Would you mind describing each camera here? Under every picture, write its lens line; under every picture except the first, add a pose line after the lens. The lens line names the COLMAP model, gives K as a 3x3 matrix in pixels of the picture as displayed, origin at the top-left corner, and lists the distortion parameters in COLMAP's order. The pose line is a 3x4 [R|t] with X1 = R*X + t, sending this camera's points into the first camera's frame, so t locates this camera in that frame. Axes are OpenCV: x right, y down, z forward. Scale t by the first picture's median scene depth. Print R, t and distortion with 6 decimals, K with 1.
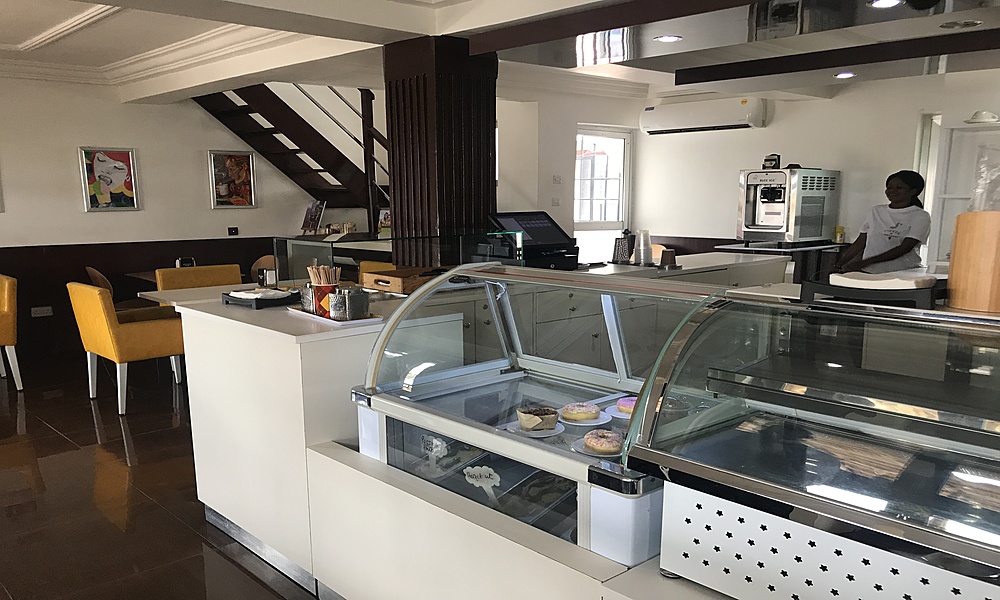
lens RADIAL K [[817.5, 0, 524.3], [0, 817.5, 372.6], [0, 0, 1]] dist [0.011881, -0.020834]
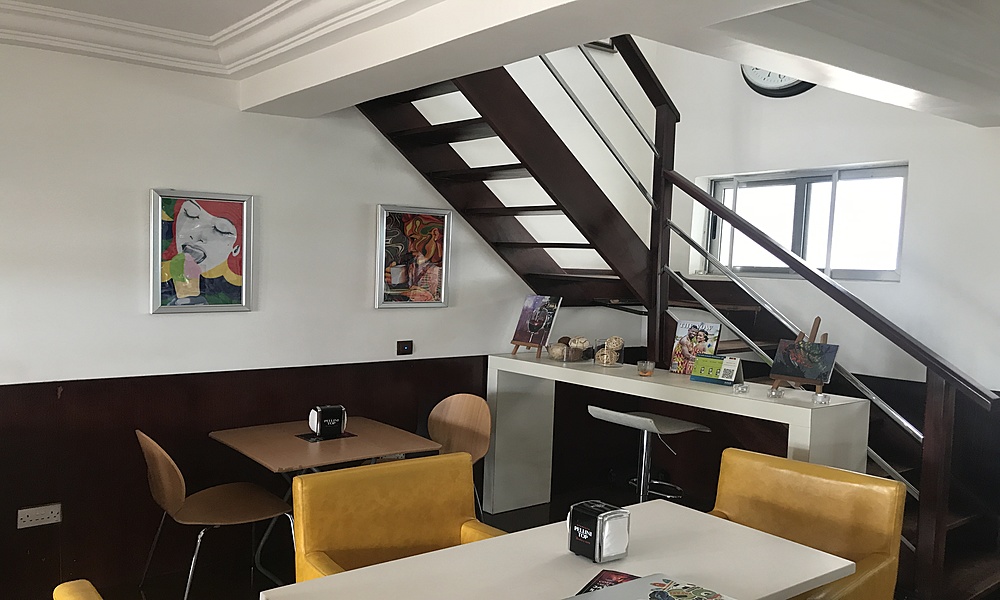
lens RADIAL K [[817.5, 0, 509.9], [0, 817.5, 305.8], [0, 0, 1]] dist [0.011881, -0.020834]
pose [[0.995203, 0.032127, -0.092410, -0.247788], [-0.047631, 0.984152, -0.170810, -0.115720], [0.085458, 0.174392, 0.980961, 0.483322]]
